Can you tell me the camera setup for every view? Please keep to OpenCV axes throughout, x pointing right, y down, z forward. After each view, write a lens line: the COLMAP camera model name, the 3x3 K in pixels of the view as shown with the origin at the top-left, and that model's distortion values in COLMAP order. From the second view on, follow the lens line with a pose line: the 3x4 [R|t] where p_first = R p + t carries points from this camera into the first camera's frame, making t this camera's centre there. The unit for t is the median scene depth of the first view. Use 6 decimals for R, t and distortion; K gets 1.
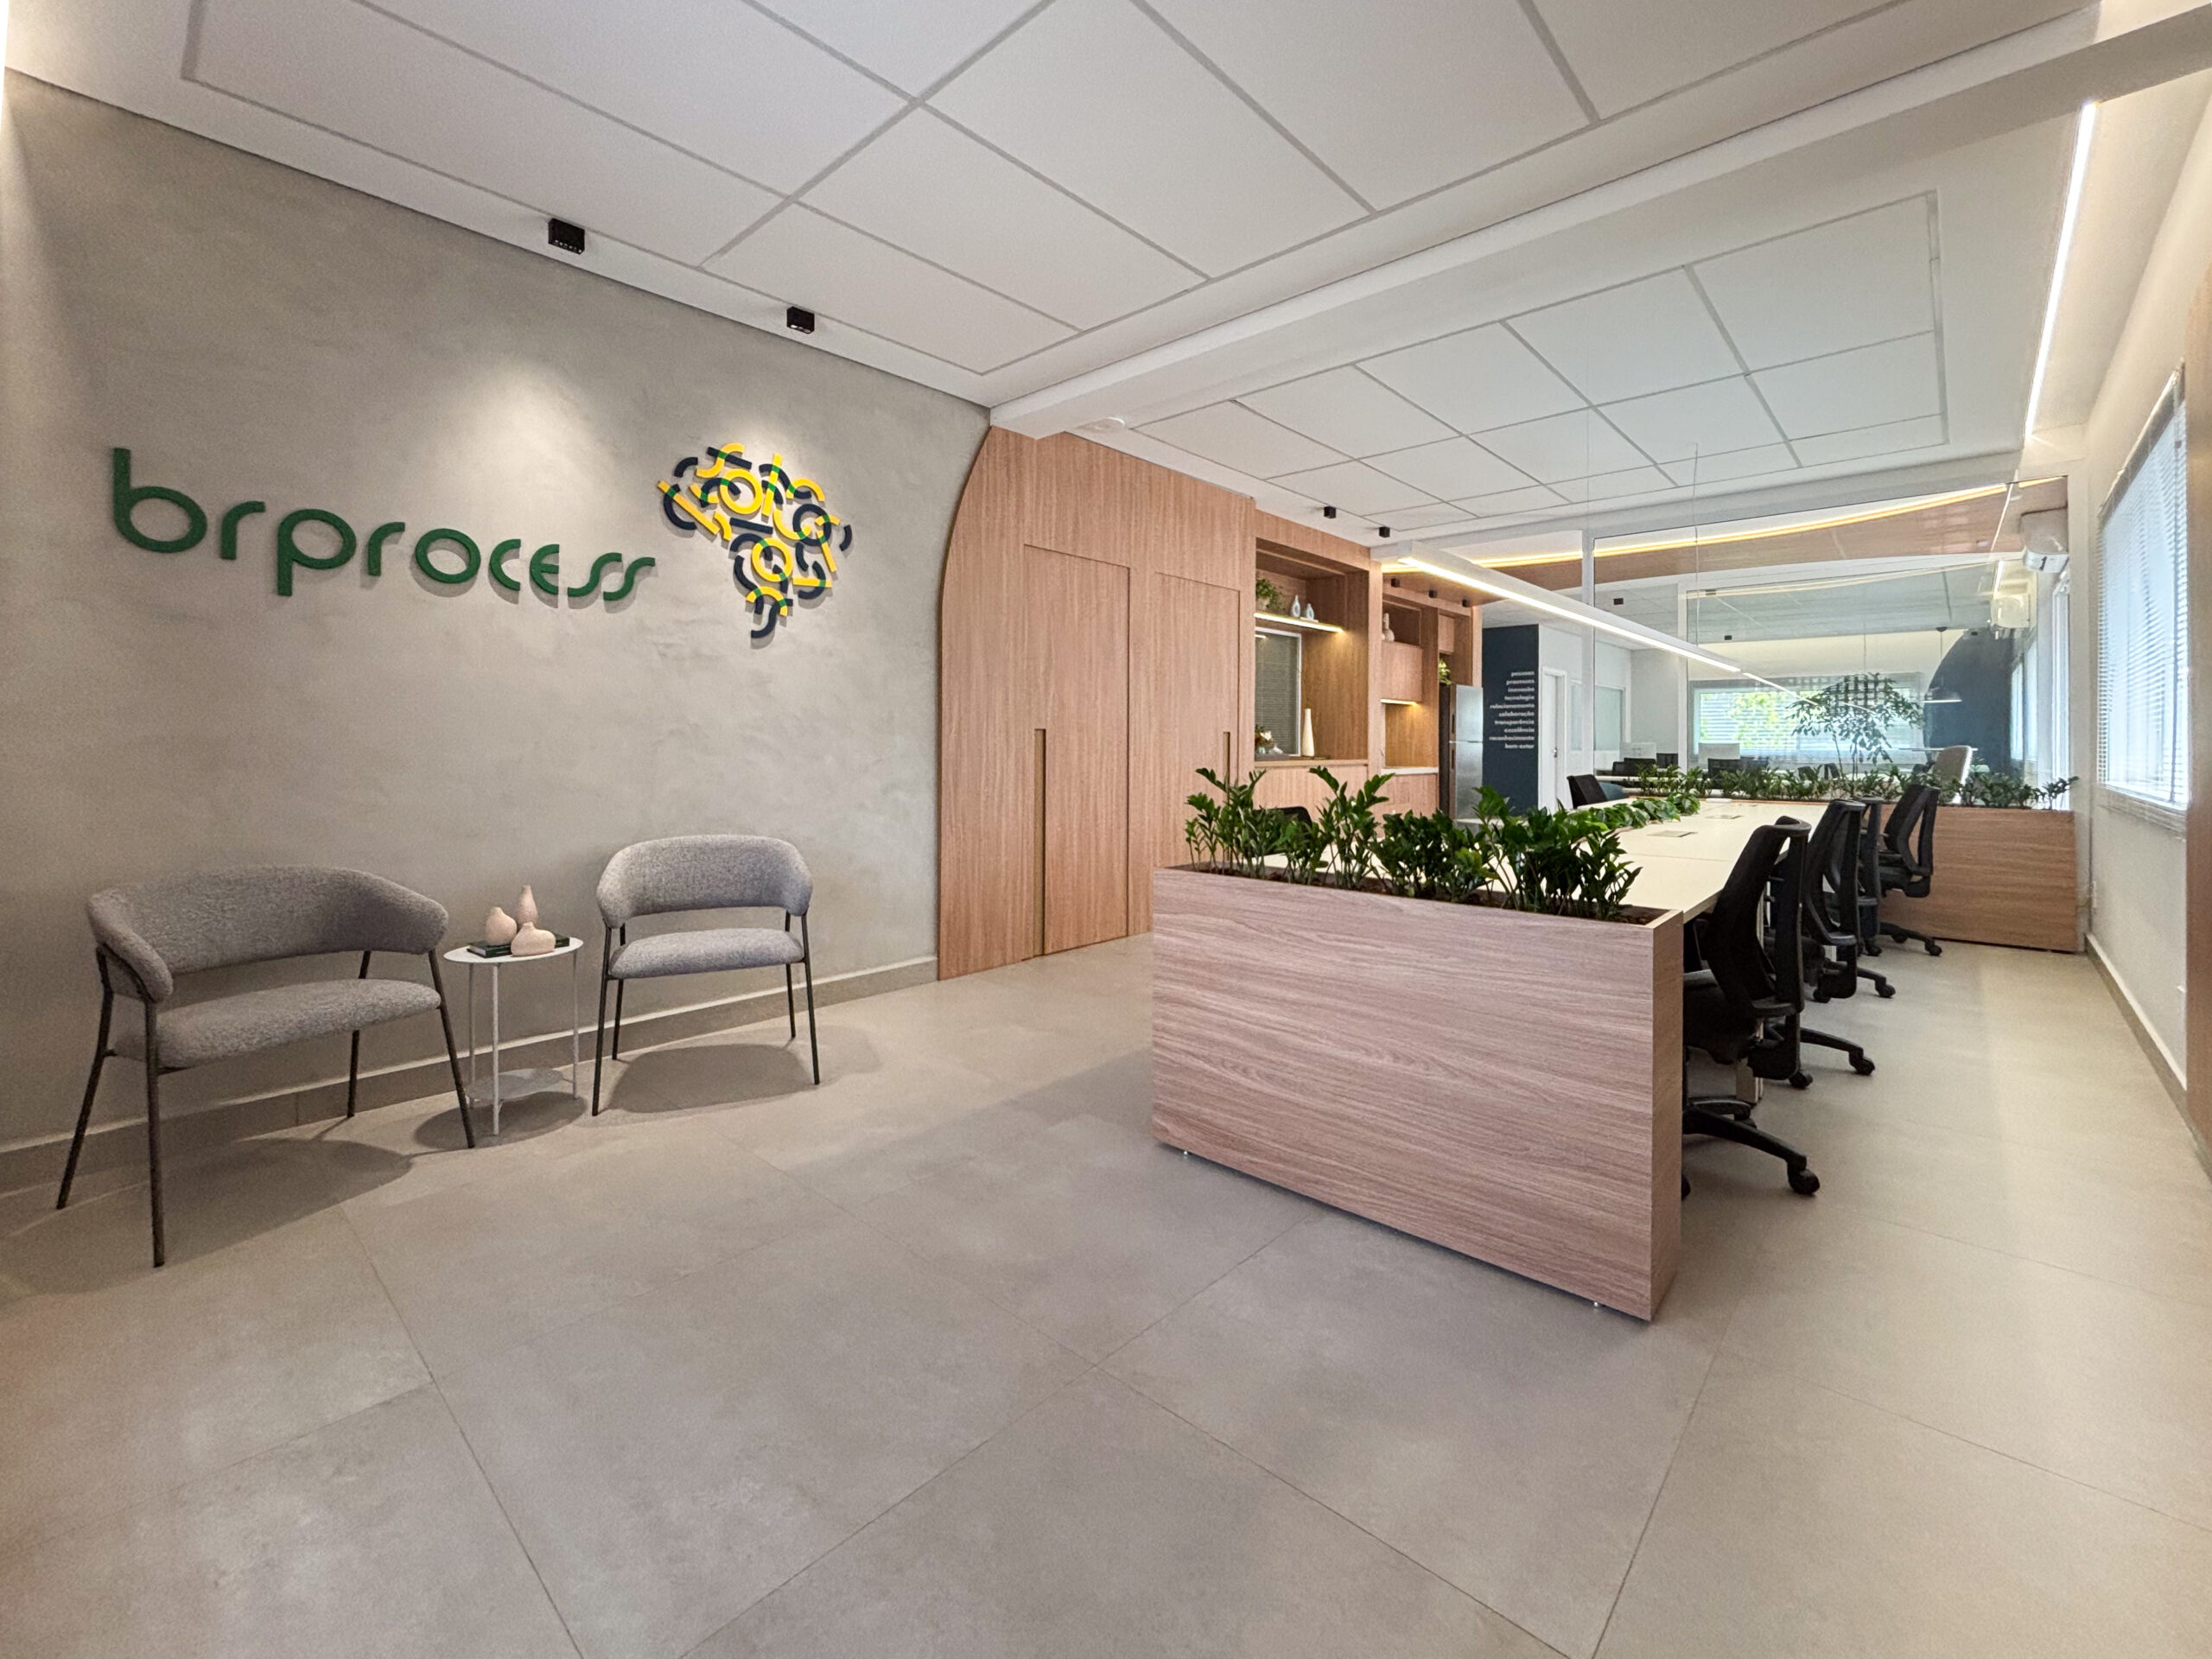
lens RADIAL K [[920.6, 0, 1110.1], [0, 920.6, 748.7], [0, 0, 1]] dist [0.001608, -0.002227]
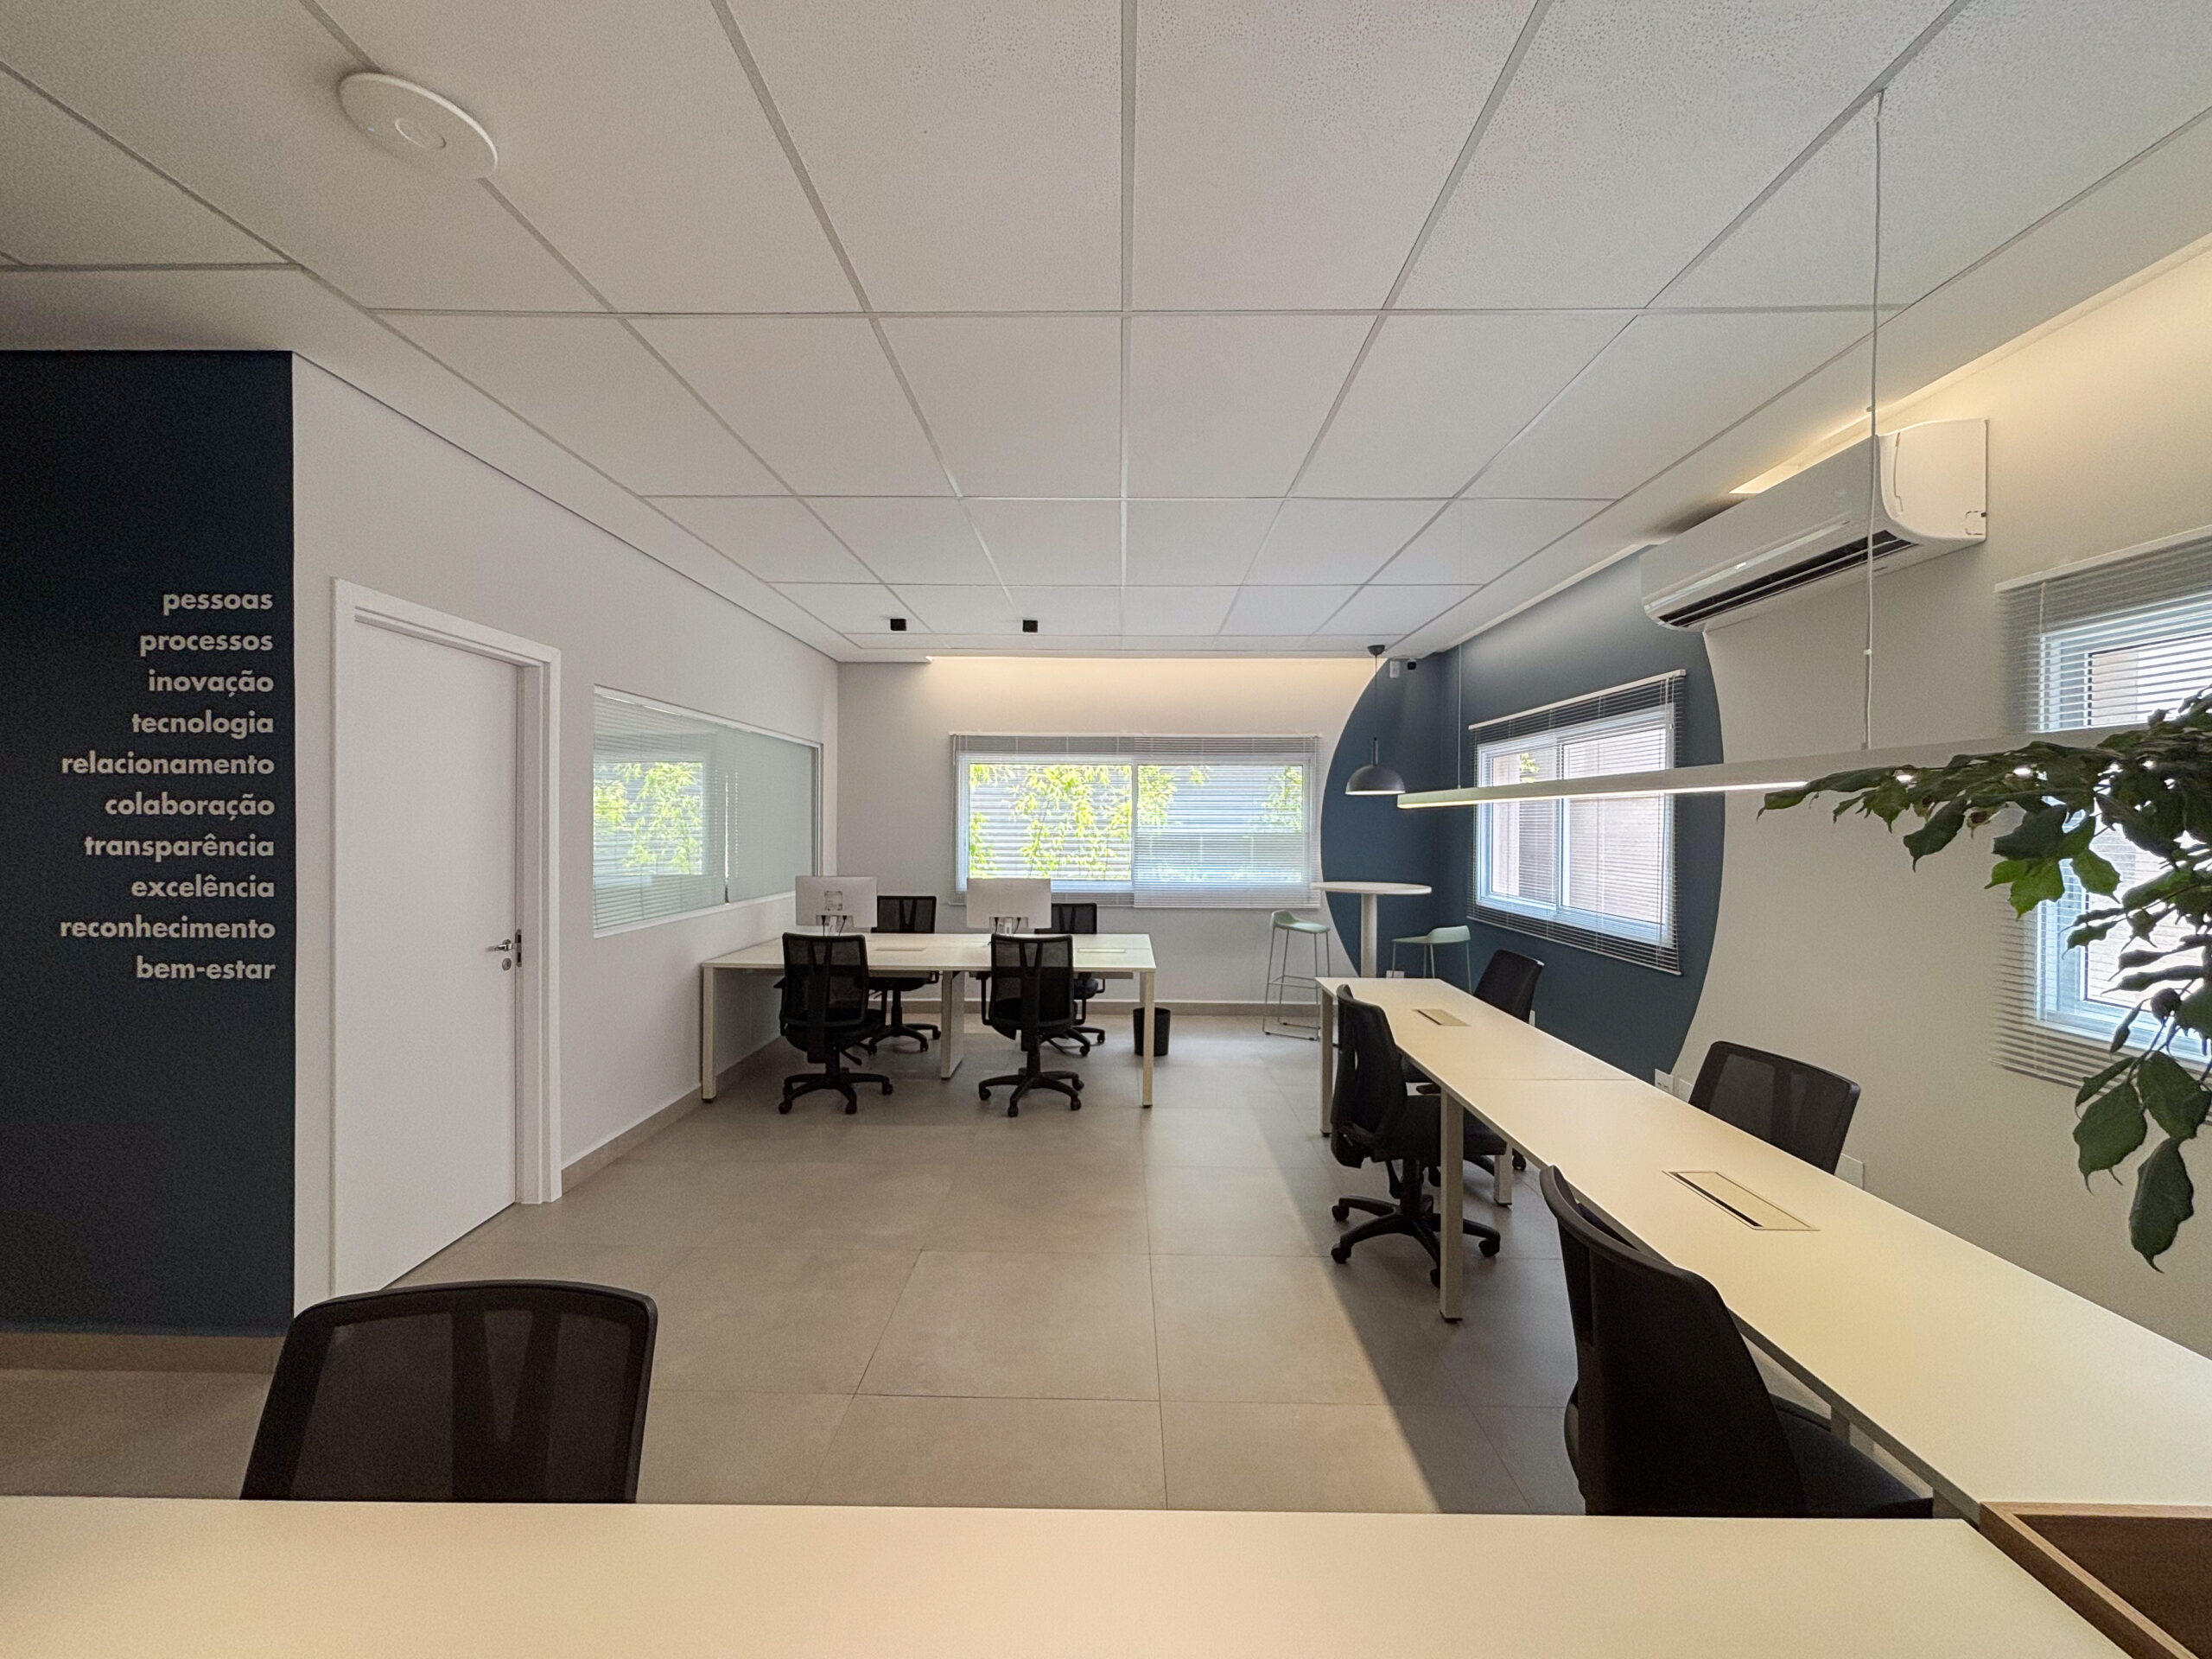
lens RADIAL K [[902.9, 0, 1106.7], [0, 902.9, 834.0], [0, 0, 1]] dist [0.007781, -0.002464]
pose [[0.744810, -0.007883, 0.667230, 1.759694], [0.001067, 0.999943, 0.010623, -0.128421], [-0.667276, -0.007200, 0.744776, 2.787476]]
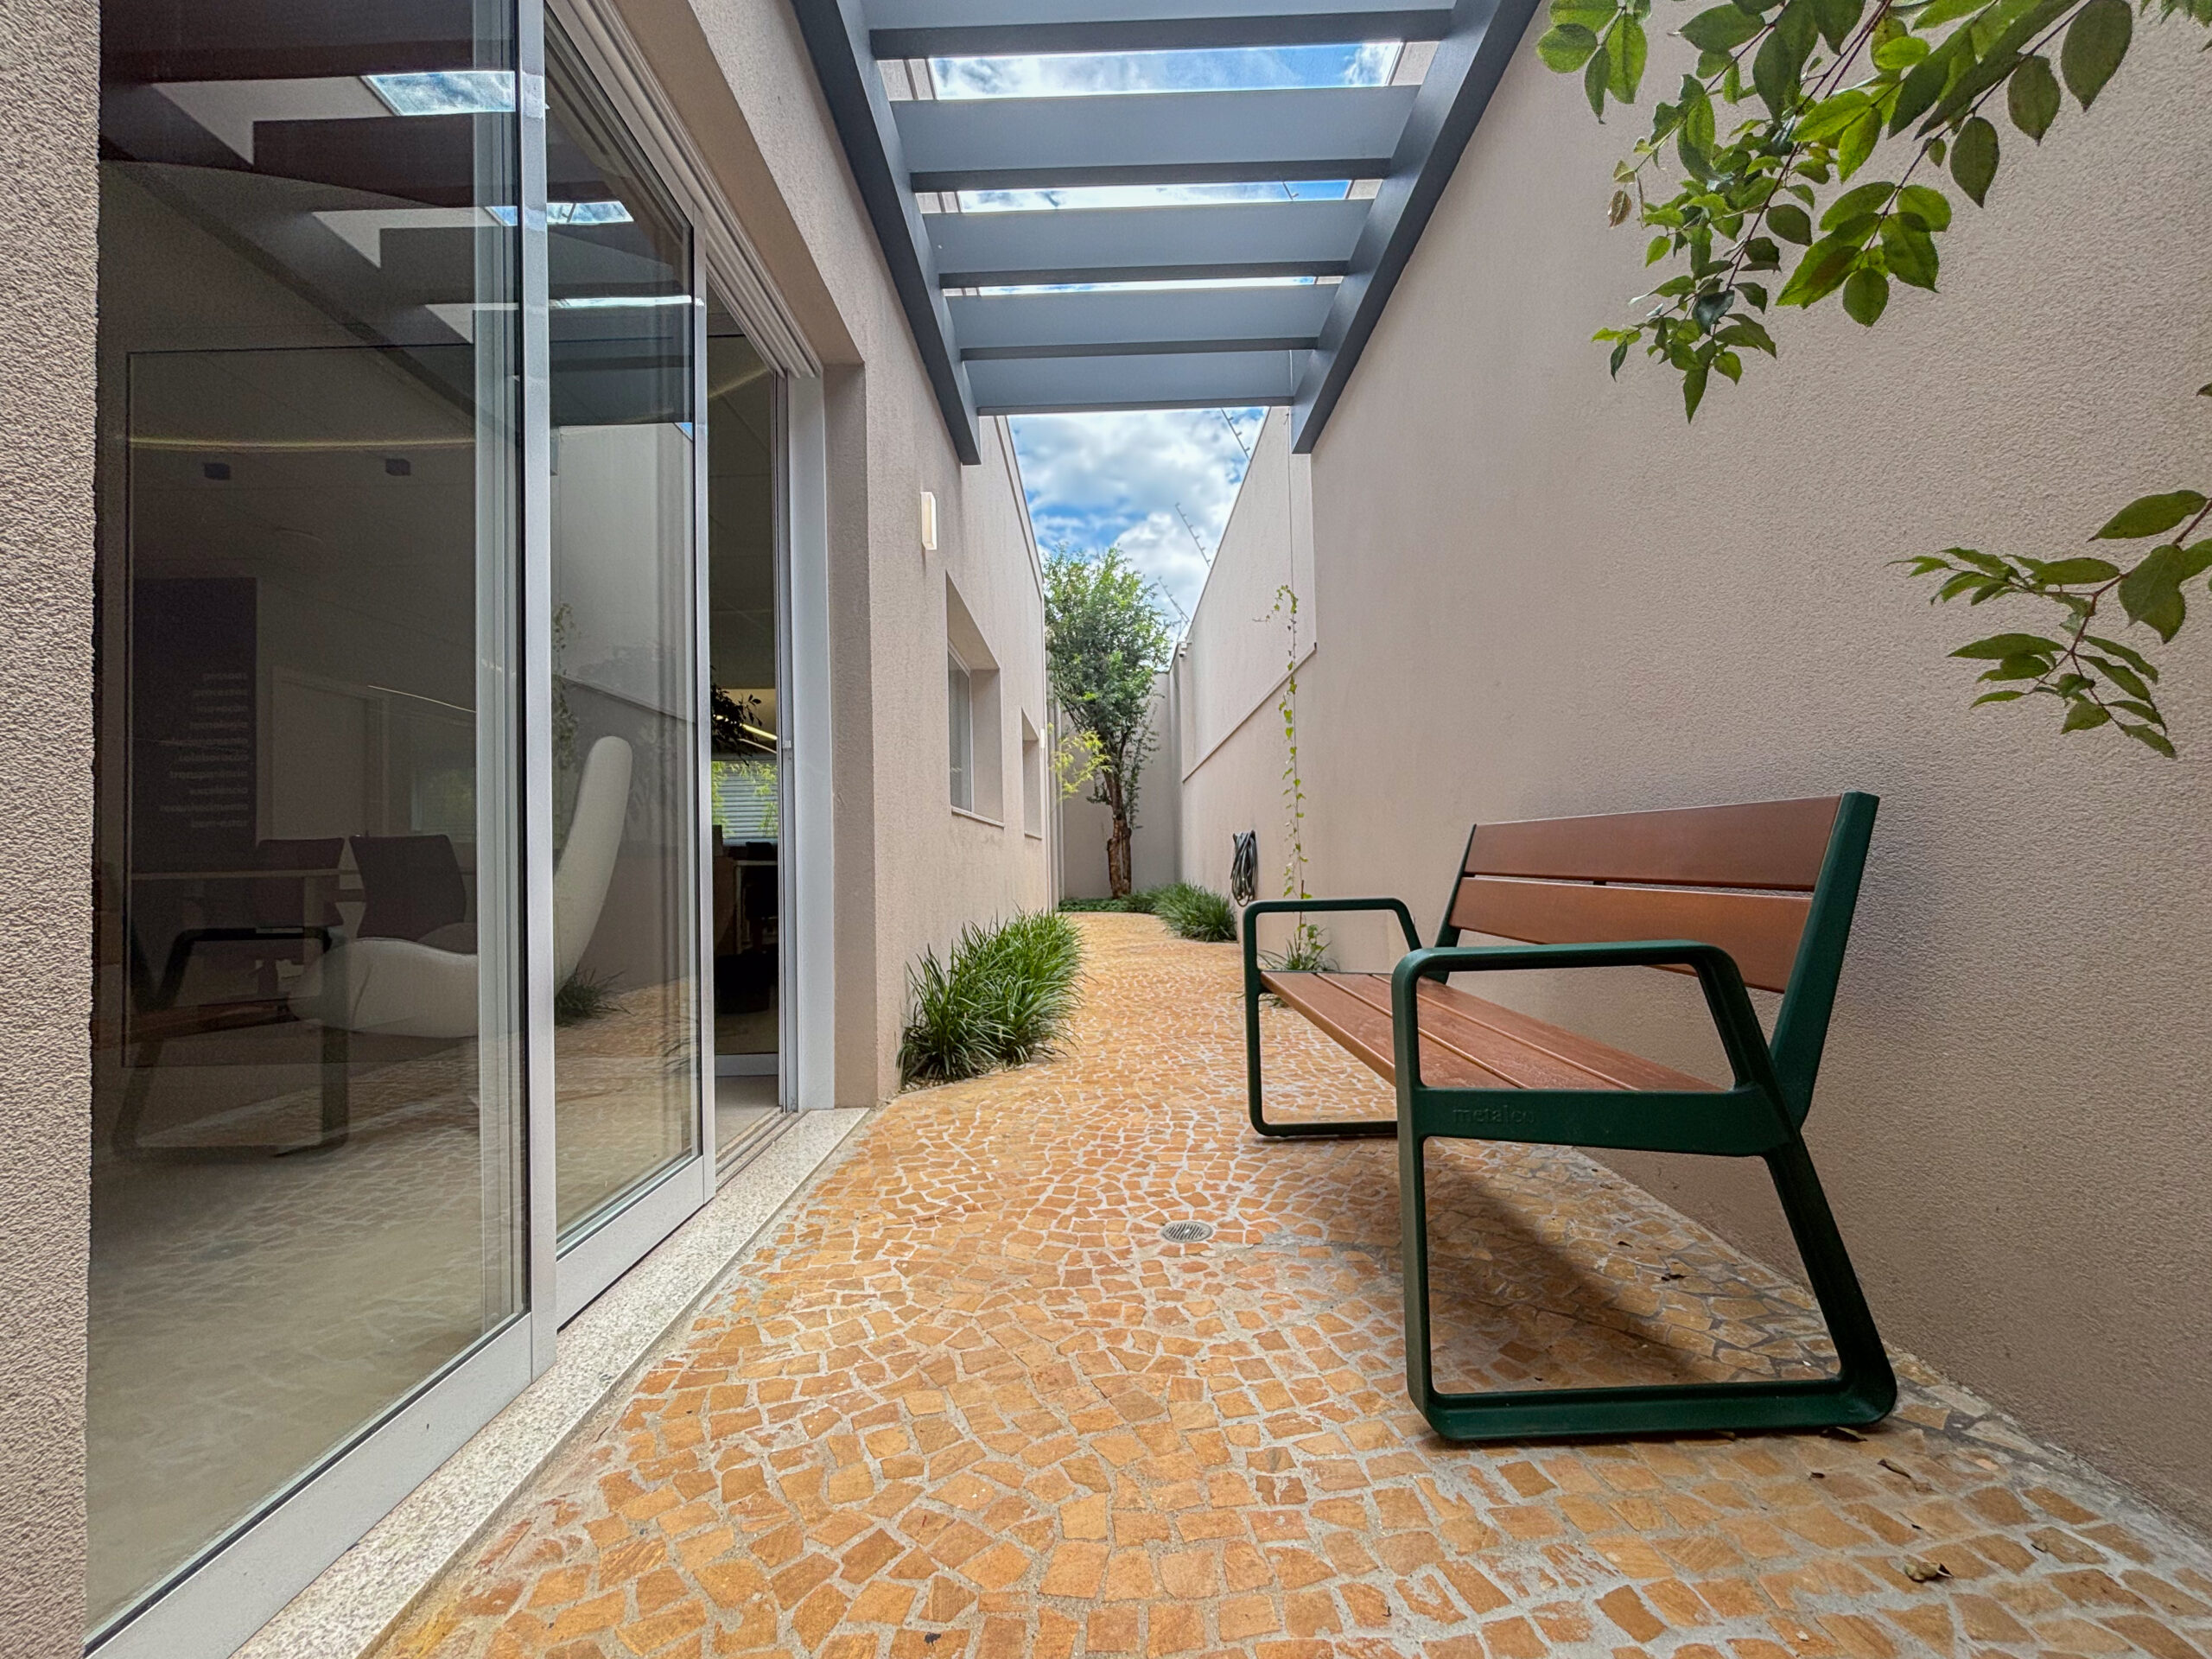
lens RADIAL K [[902.9, 0, 1104.7], [0, 902.9, 833.6], [0, 0, 1]] dist [0.007781, -0.002464]
pose [[0.727819, -0.007158, 0.685732, 1.749252], [0.033080, 0.999148, -0.024680, 0.116339], [-0.684971, 0.040647, 0.727436, 1.253349]]
